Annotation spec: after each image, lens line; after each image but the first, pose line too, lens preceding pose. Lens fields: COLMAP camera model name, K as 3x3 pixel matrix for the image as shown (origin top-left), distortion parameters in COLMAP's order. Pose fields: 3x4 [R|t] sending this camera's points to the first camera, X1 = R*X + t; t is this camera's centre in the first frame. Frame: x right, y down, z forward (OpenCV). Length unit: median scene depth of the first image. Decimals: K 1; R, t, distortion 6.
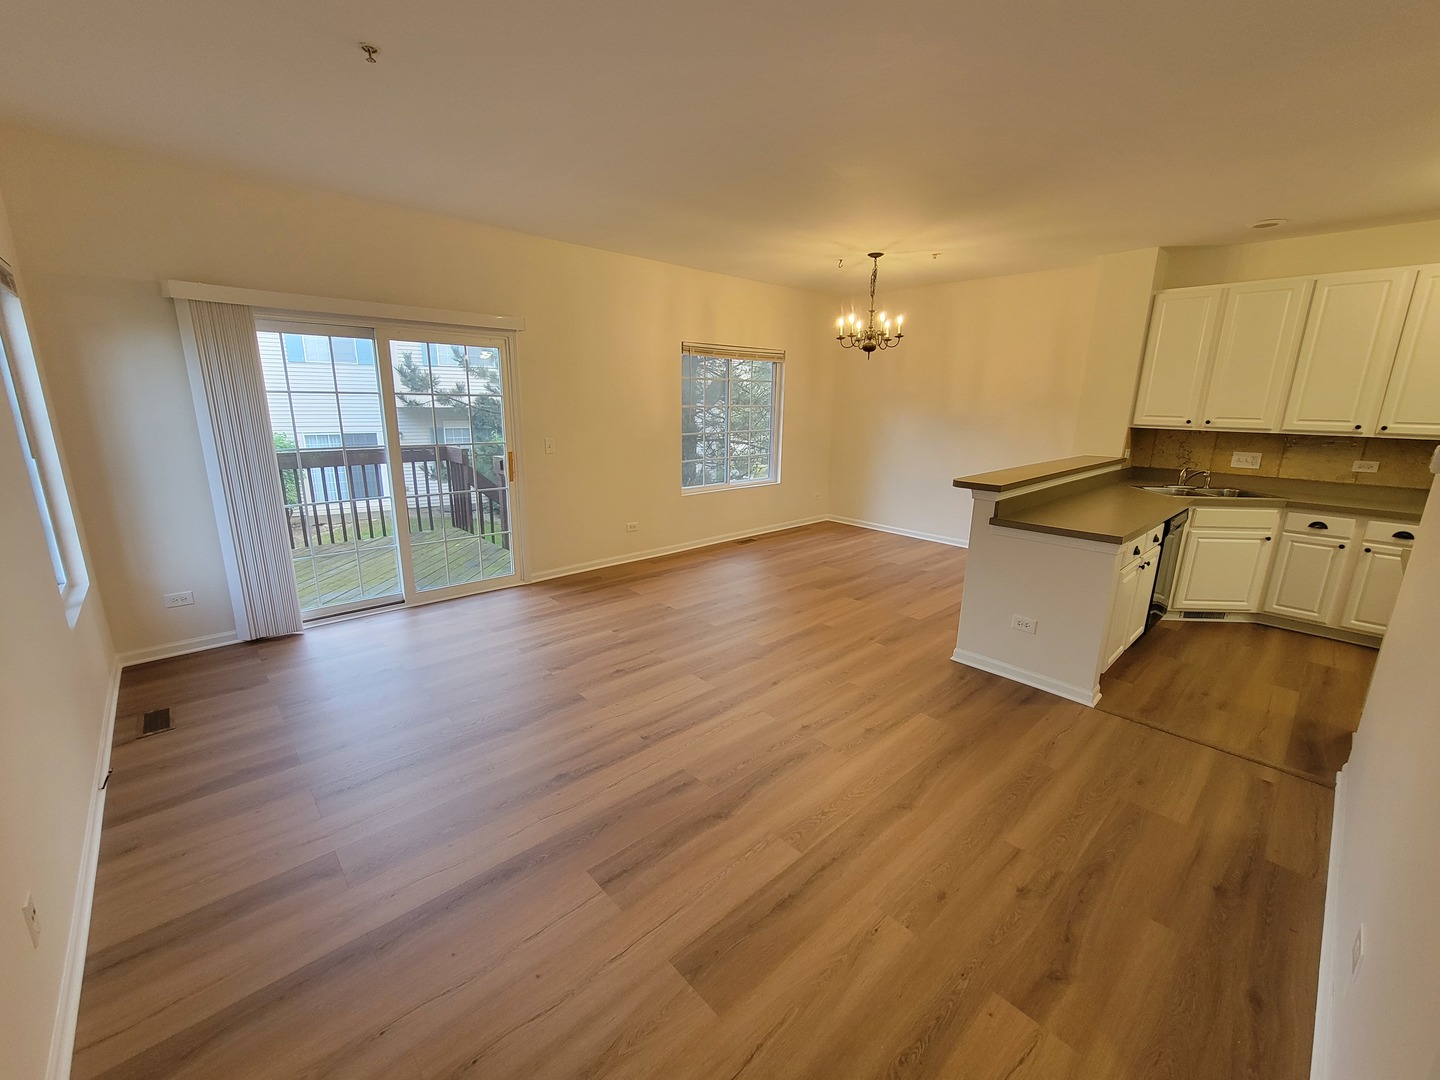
lens RADIAL K [[589.3, 0, 720.0], [0, 589.3, 540.0], [0, 0, 1]] dist [-0.001363, 0.000762]
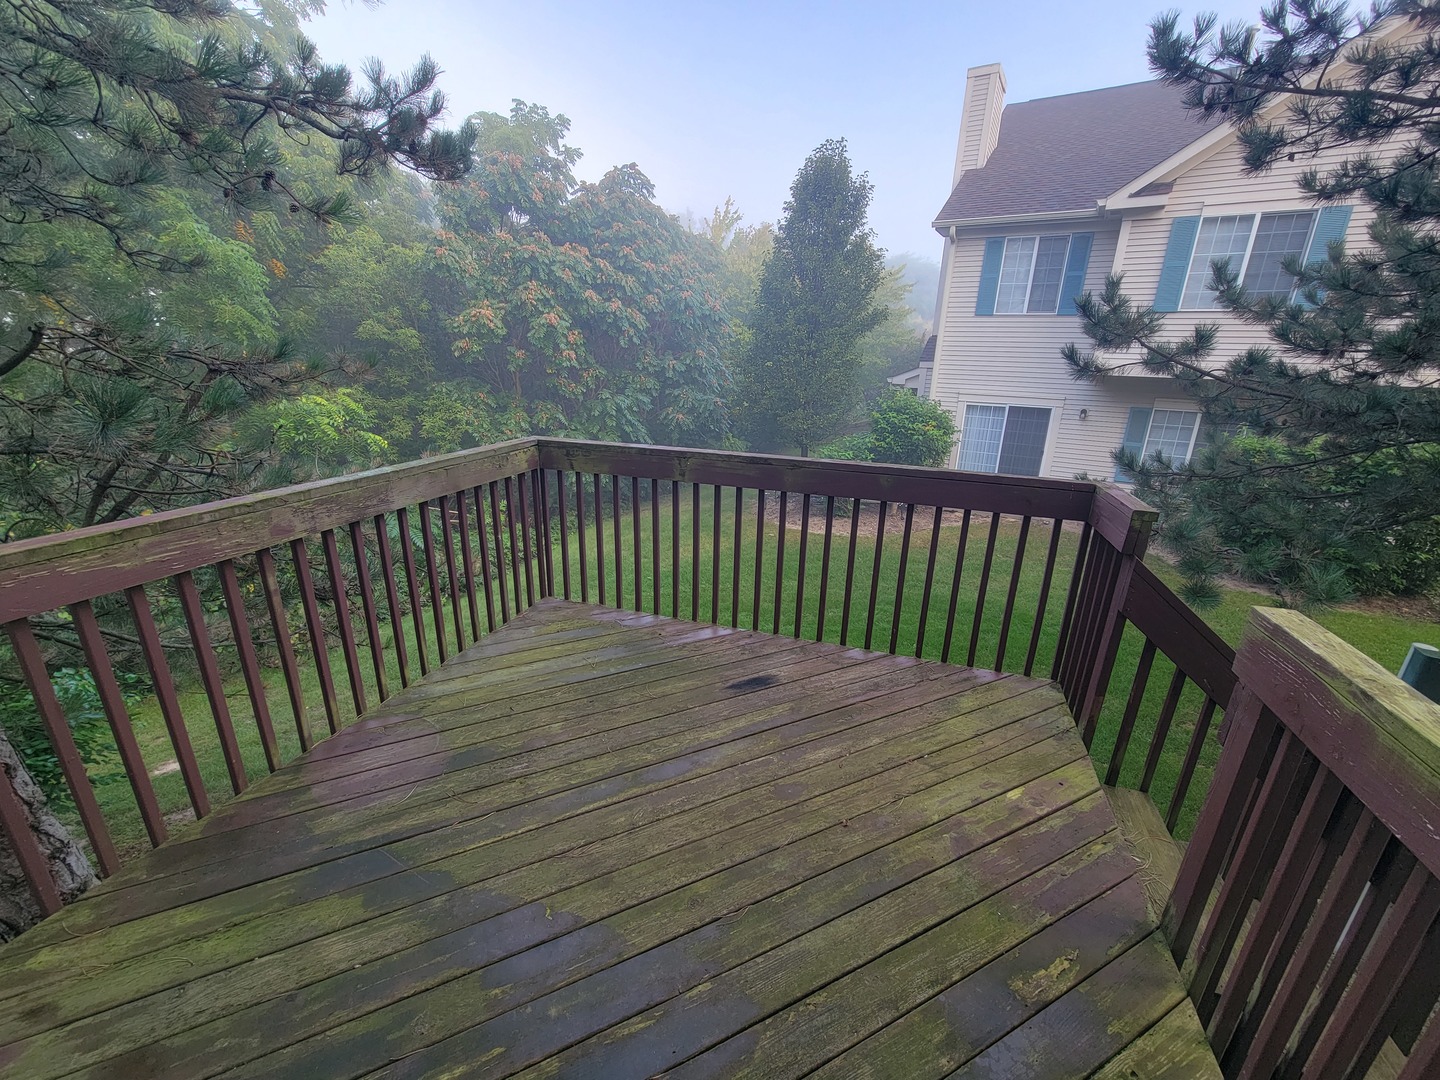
lens RADIAL K [[590.3, 0, 716.6], [0, 590.3, 541.1], [0, 0, 1]] dist [-0.000022, -0.000002]
pose [[0.477181, 0.266608, -0.837388, -0.458039], [-0.223859, 0.958314, 0.177544, -0.239588], [0.849815, 0.102736, 0.516972, 1.074942]]
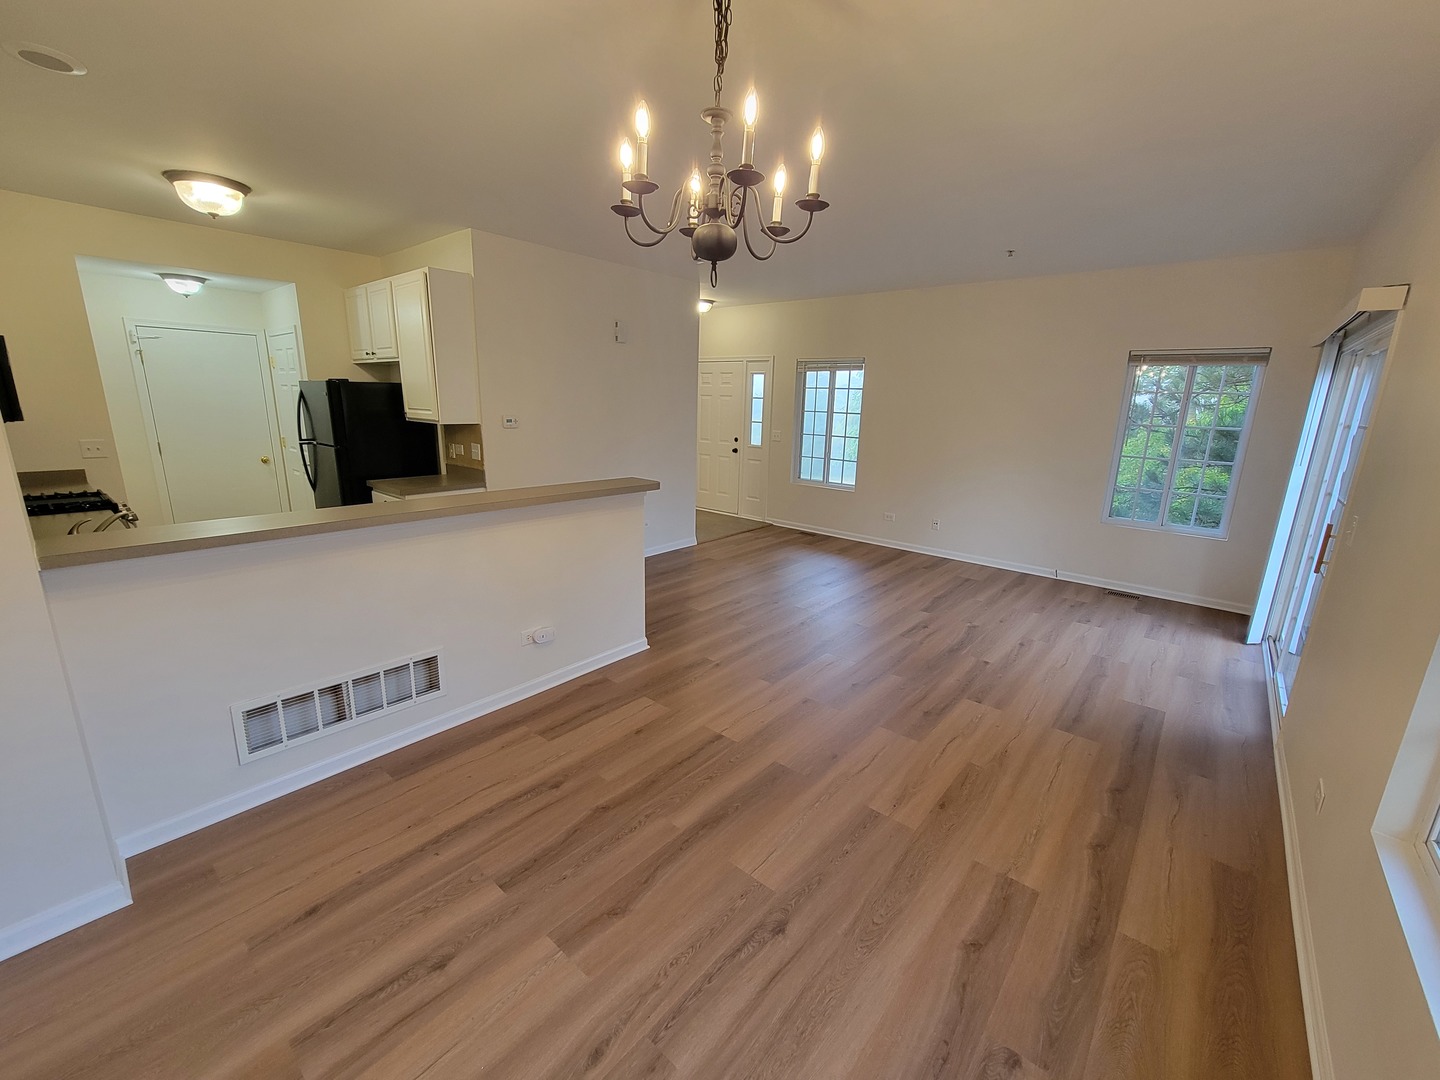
lens RADIAL K [[588.5, 0, 715.3], [0, 588.5, 545.1], [0, 0, 1]] dist [-0.003407, -0.000228]
pose [[-0.993403, -0.011862, -0.114063, 0.348364], [-0.063656, 0.884371, 0.462424, -0.403304], [0.095388, 0.466634, -0.879292, 1.632256]]
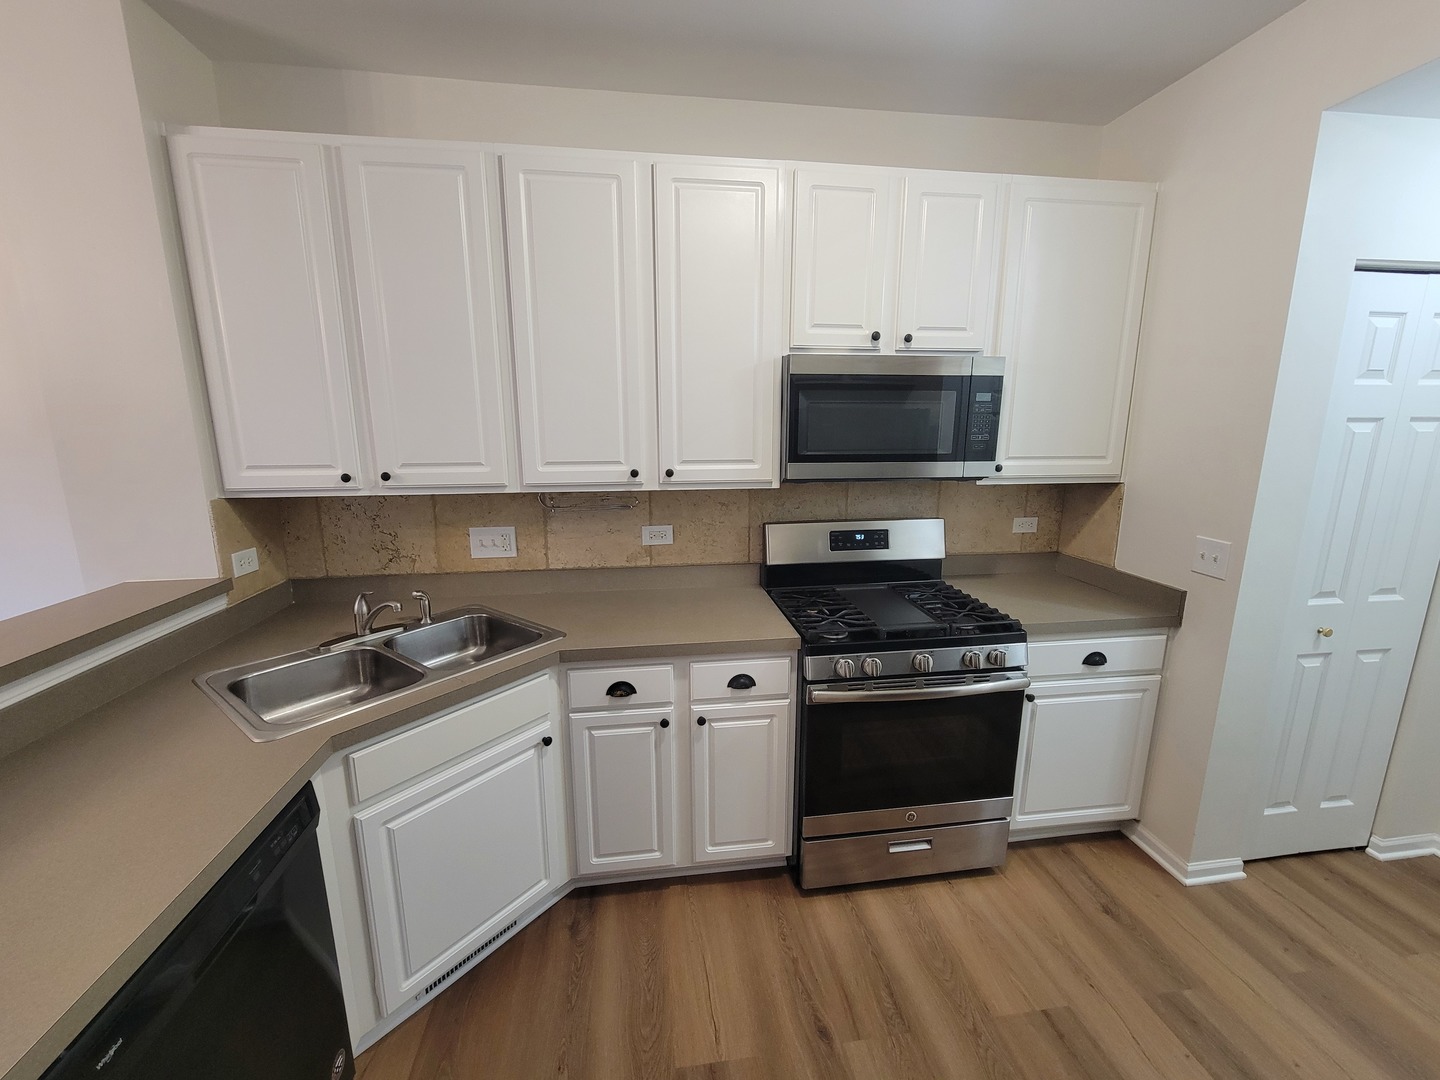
lens RADIAL K [[590.3, 0, 716.6], [0, 590.3, 541.1], [0, 0, 1]] dist [-0.000022, -0.000002]
pose [[0.573732, -0.179244, 0.799189, 0.672772], [0.204332, 0.976231, 0.072263, -0.149566], [-0.793146, 0.121841, 0.596720, 0.616123]]
